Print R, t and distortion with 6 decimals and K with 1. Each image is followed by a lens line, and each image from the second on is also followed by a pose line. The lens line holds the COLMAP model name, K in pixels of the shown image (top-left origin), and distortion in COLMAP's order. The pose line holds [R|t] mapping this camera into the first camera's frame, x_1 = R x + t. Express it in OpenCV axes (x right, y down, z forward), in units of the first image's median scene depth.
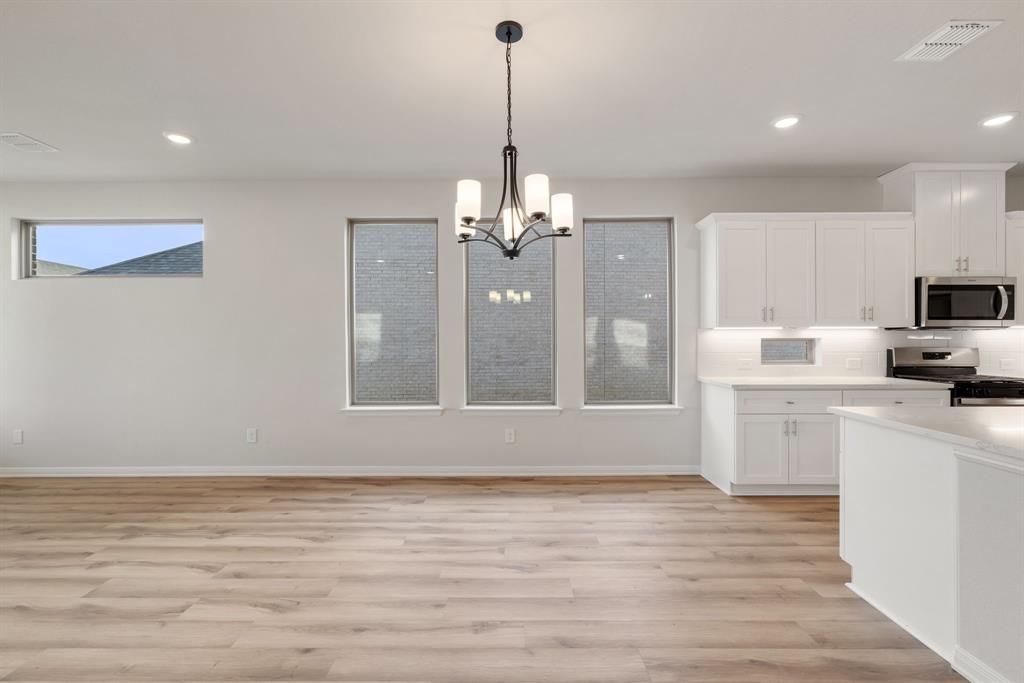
lens RADIAL K [[446.5, 0, 509.1], [0, 446.5, 340.0], [0, 0, 1]] dist [0.003783, -0.000130]
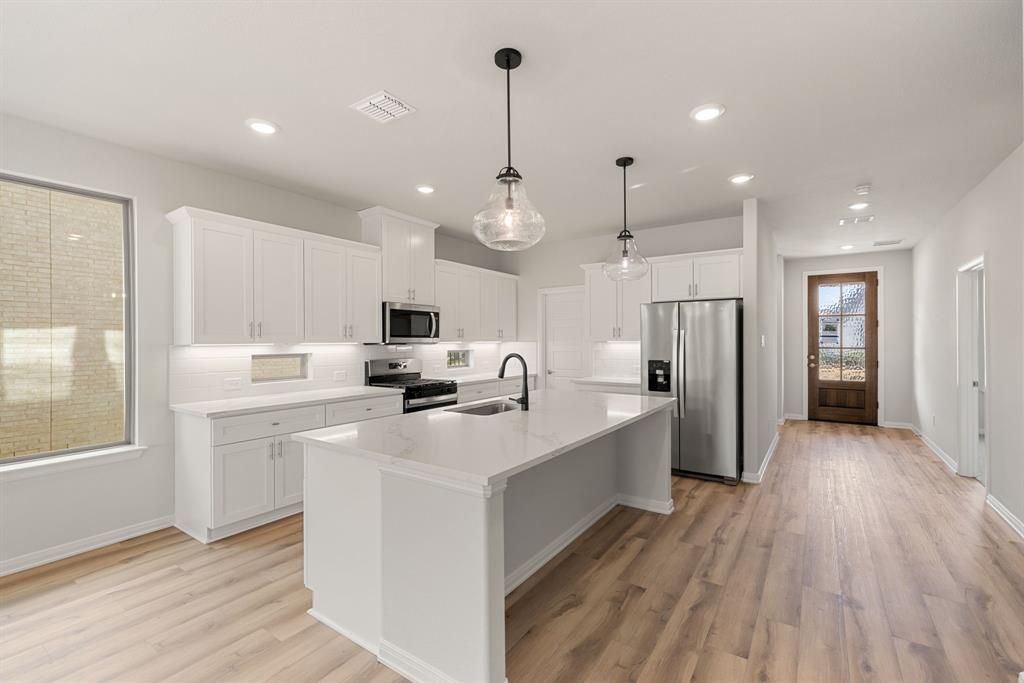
lens RADIAL K [[446.5, 0, 510.7], [0, 446.5, 339.7], [0, 0, 1]] dist [0.003783, -0.000130]
pose [[0.566844, 0.001871, 0.823823, 0.123371], [0.006127, 0.999960, -0.006488, -0.030384], [-0.823803, 0.008725, 0.566810, 0.042266]]
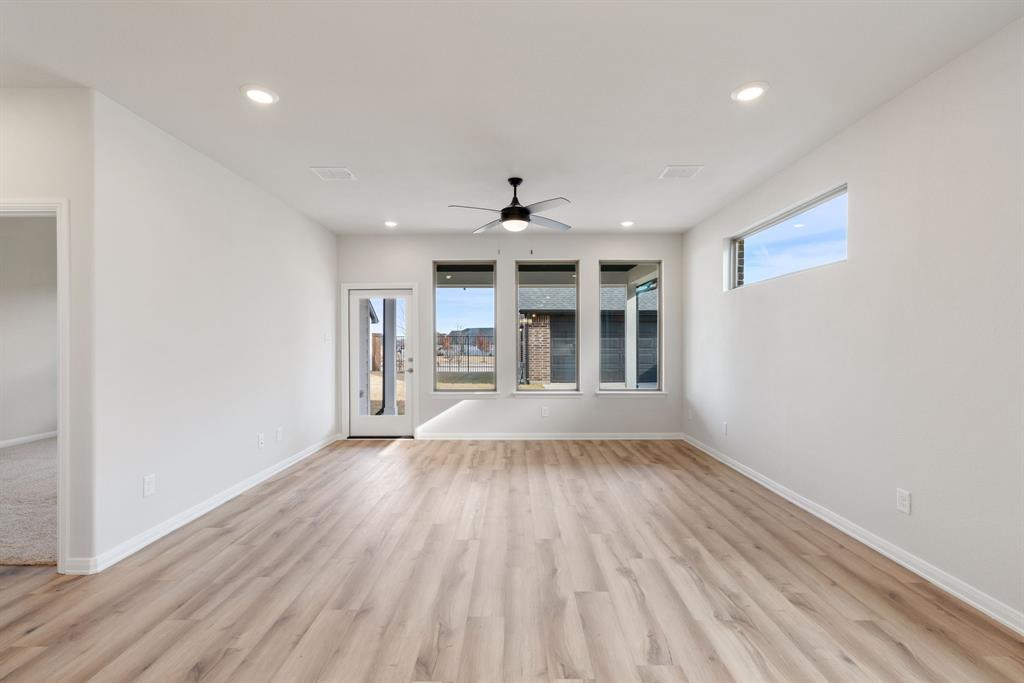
lens RADIAL K [[446.5, 0, 510.2], [0, 446.5, 343.3], [0, 0, 1]] dist [0.003783, -0.000130]
pose [[0.002025, 0.006357, -0.999978, 0.053263], [-0.004562, 0.999969, 0.006348, -0.007383], [0.999988, 0.004549, 0.002054, 0.533850]]
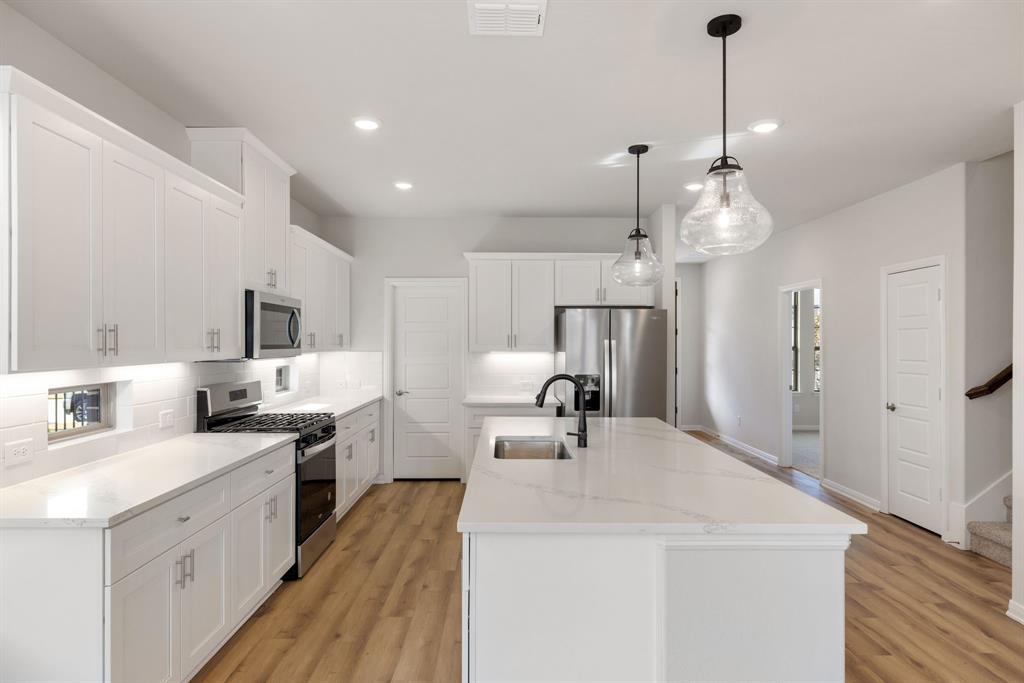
lens RADIAL K [[587.8, 0, 501.1], [0, 587.8, 341.3], [0, 0, 1]] dist [0.002161, -0.001860]
pose [[-0.008316, 0.003106, 0.999961, -0.037077], [0.002480, 0.999992, -0.003085, -0.056491], [-0.999962, 0.002454, -0.008324, 0.639382]]
